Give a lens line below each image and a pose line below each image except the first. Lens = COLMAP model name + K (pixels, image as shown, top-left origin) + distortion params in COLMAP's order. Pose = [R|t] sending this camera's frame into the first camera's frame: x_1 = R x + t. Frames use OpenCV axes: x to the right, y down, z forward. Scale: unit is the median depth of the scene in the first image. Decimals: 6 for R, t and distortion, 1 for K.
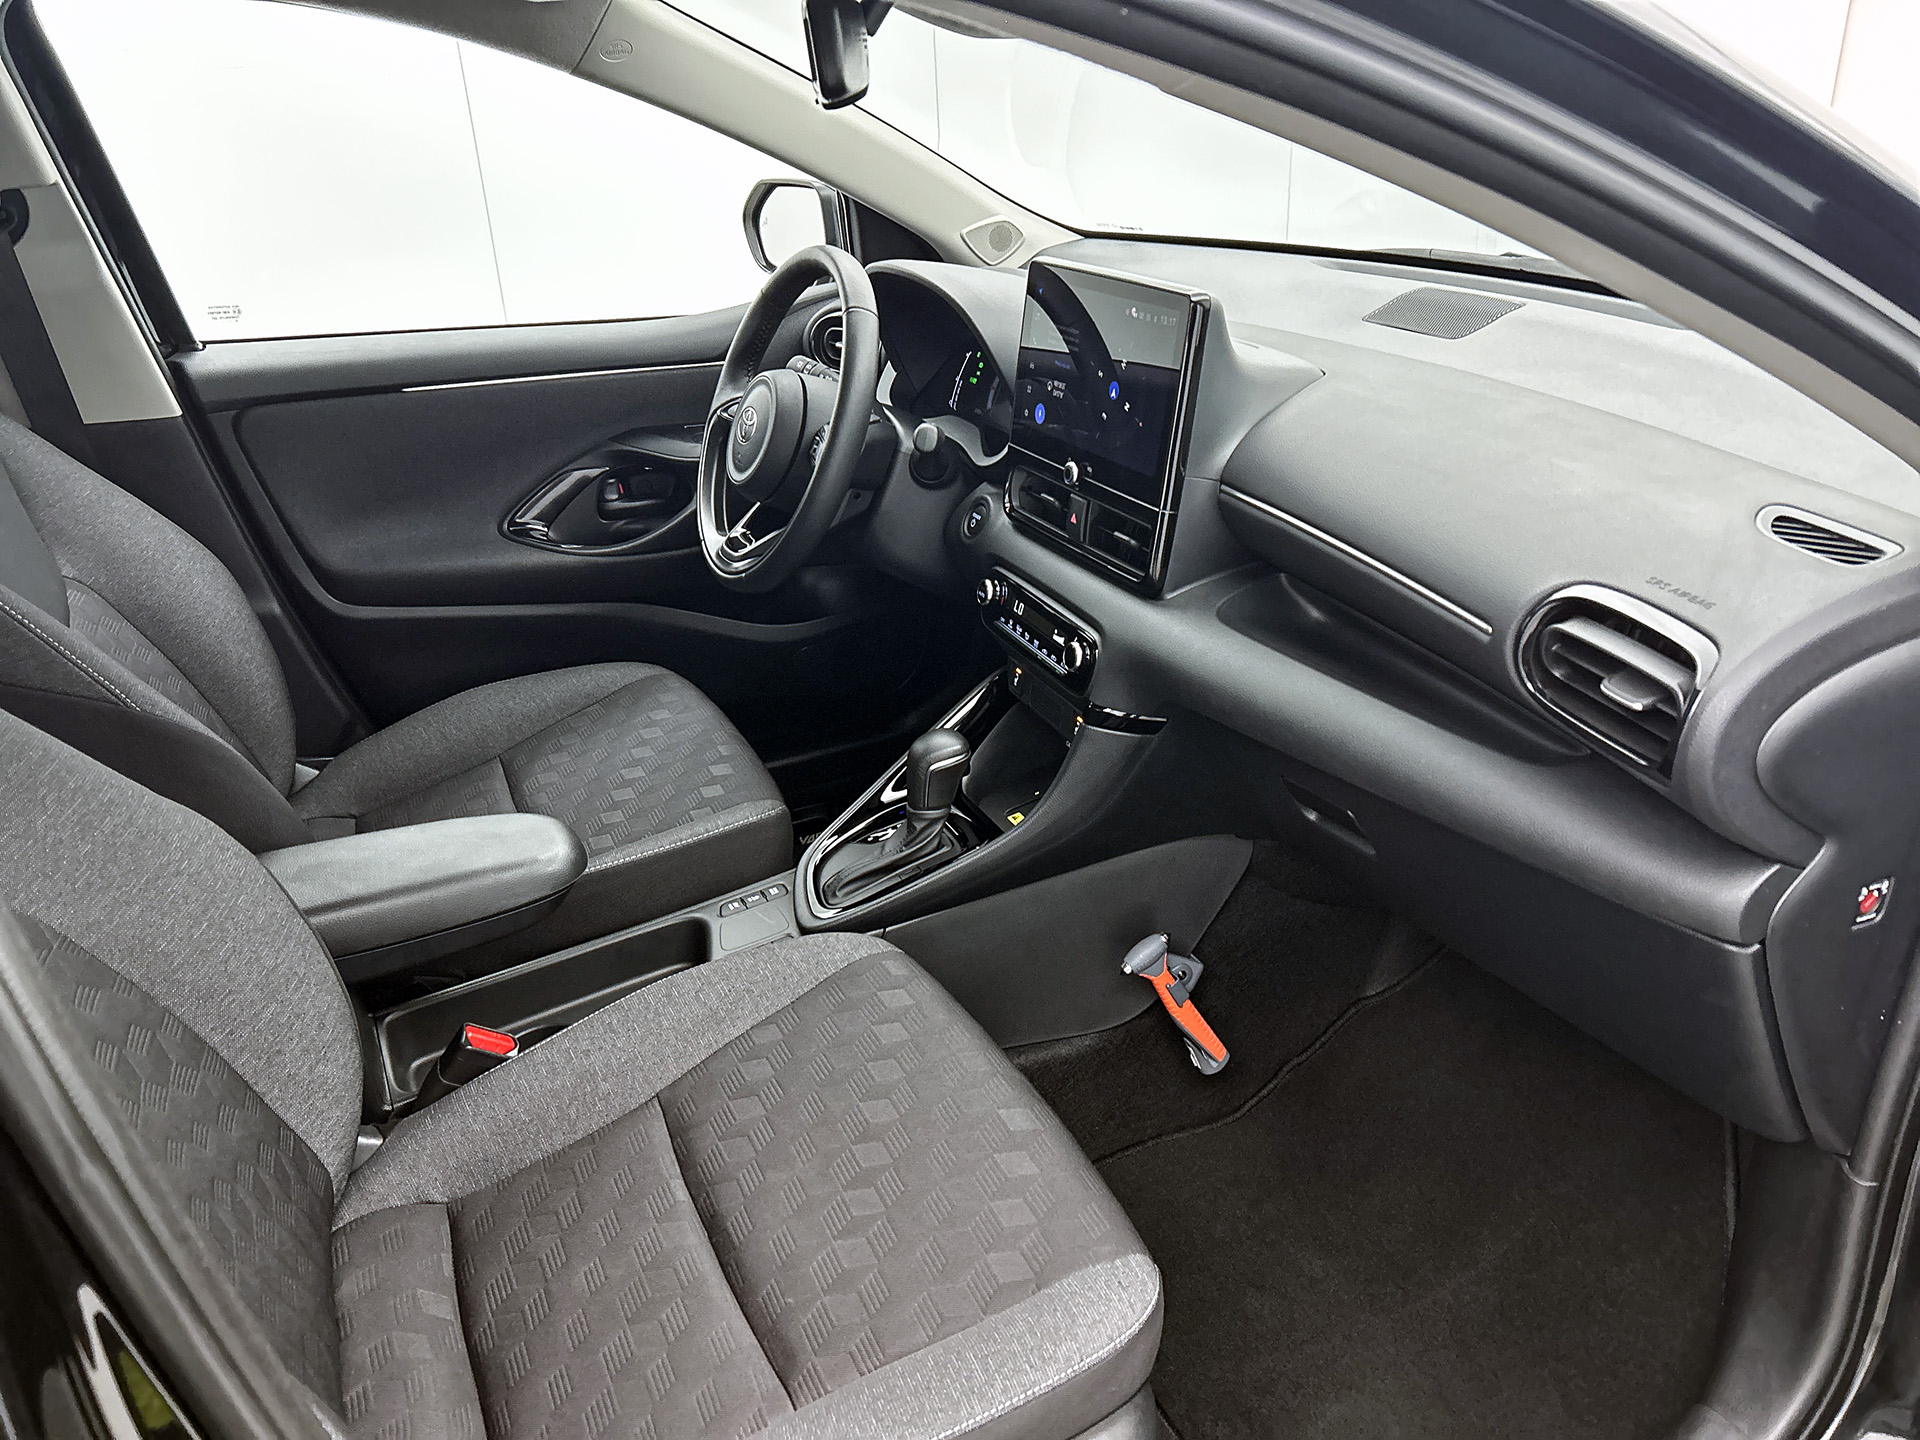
lens RADIAL K [[1419.5, 0, 960.0], [0, 1419.5, 720.0], [0, 0, 1]] dist [-0.000540, -0.005911]
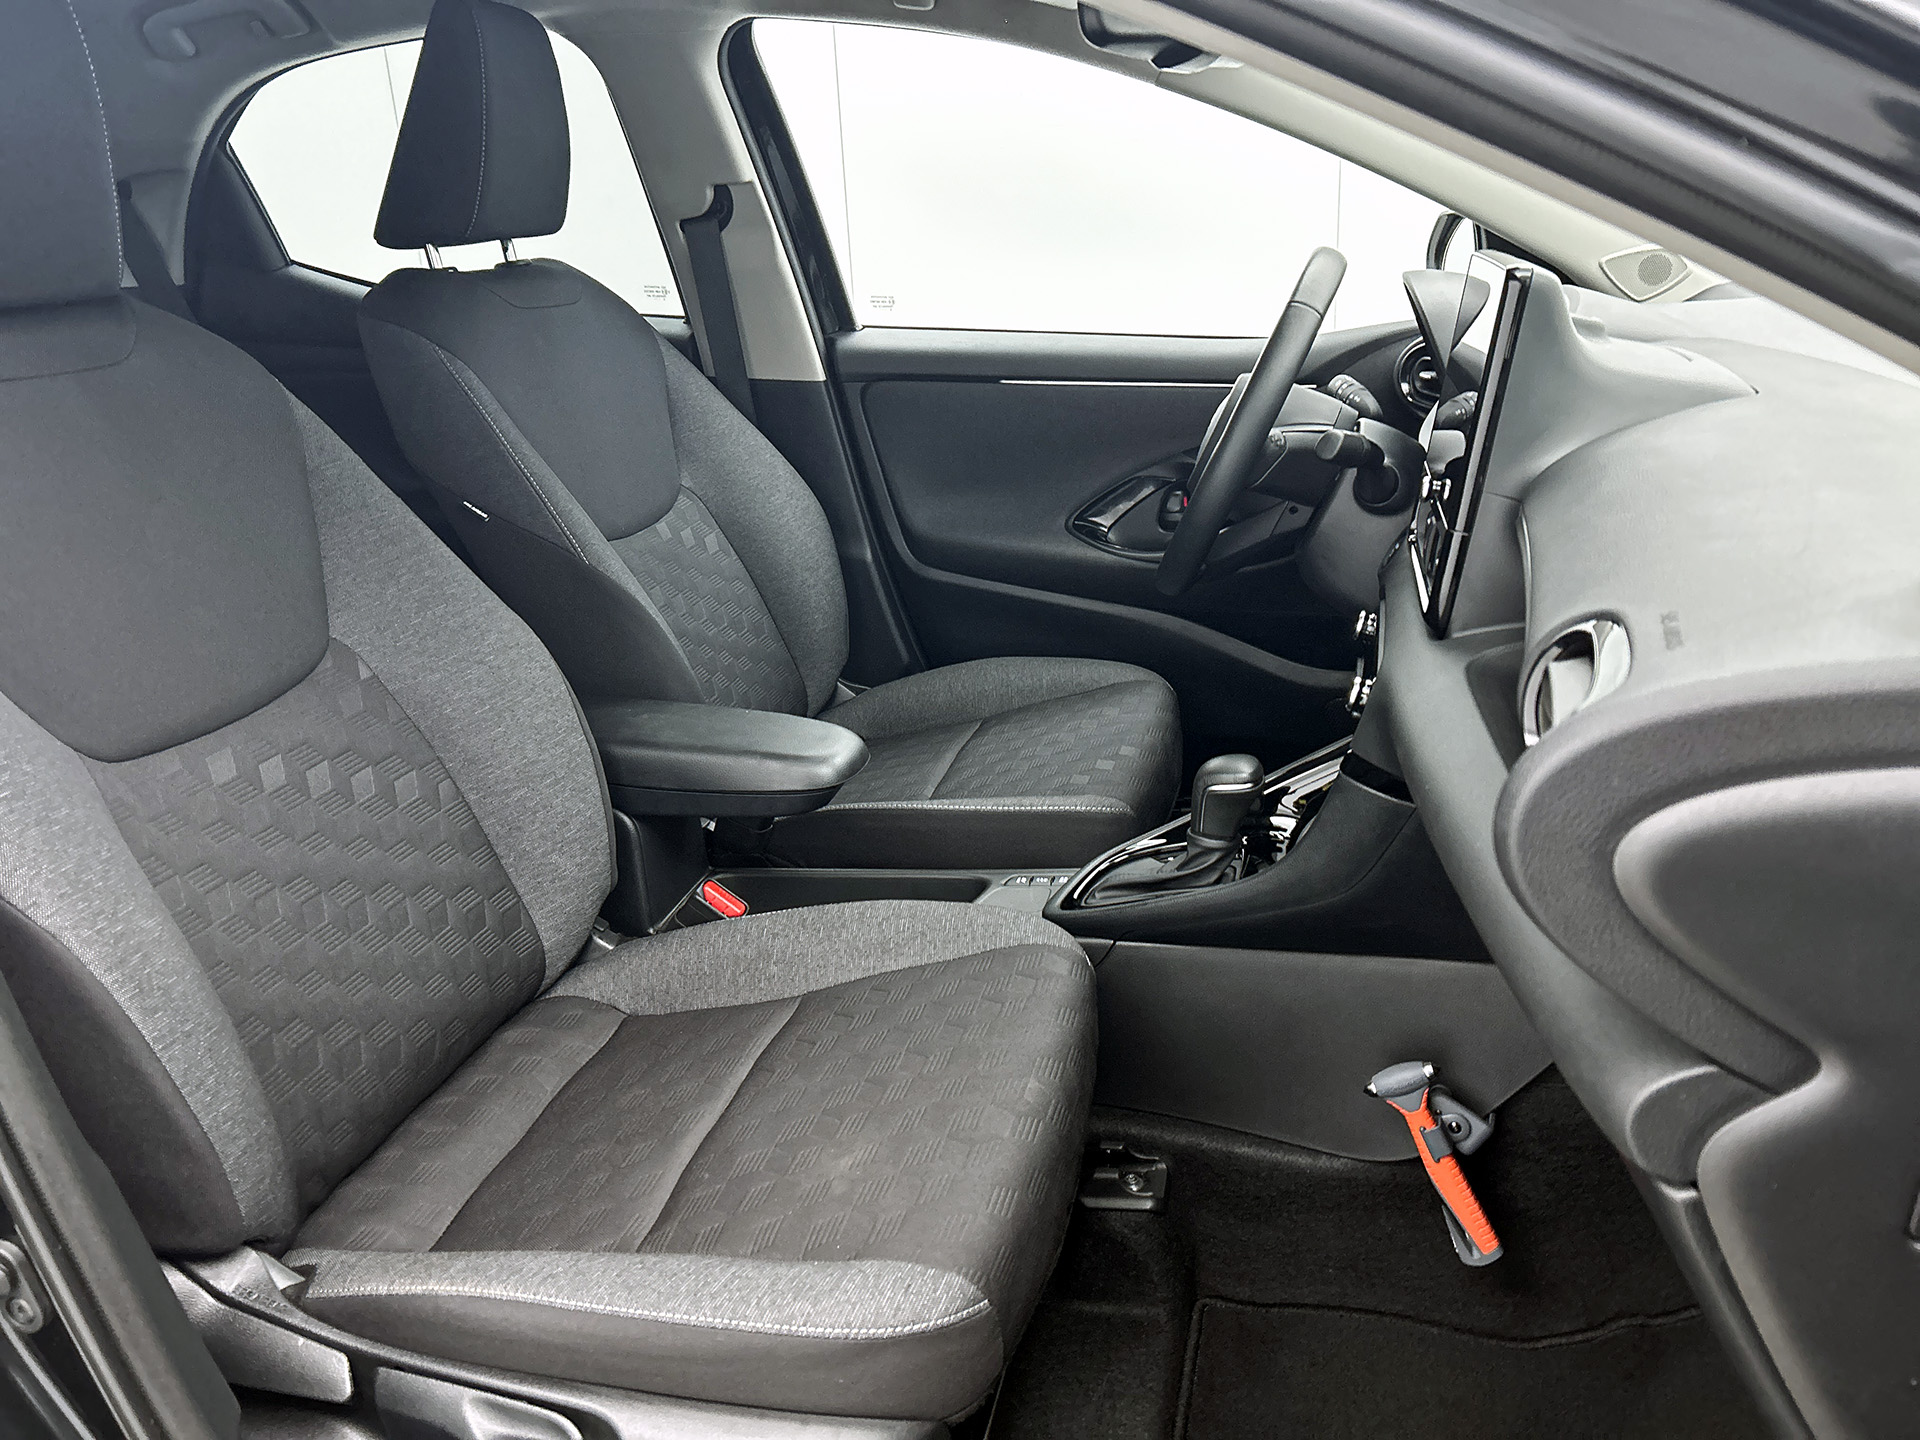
lens RADIAL K [[1432.9, 0, 962.9], [0, 1432.9, 715.1], [0, 0, 1]] dist [0.104779, -0.230628]
pose [[0.766209, 0.214126, -0.605867, 0.389084], [-0.260141, 0.965493, 0.012237, 0.016385], [0.587580, 0.148235, 0.795472, 0.148236]]
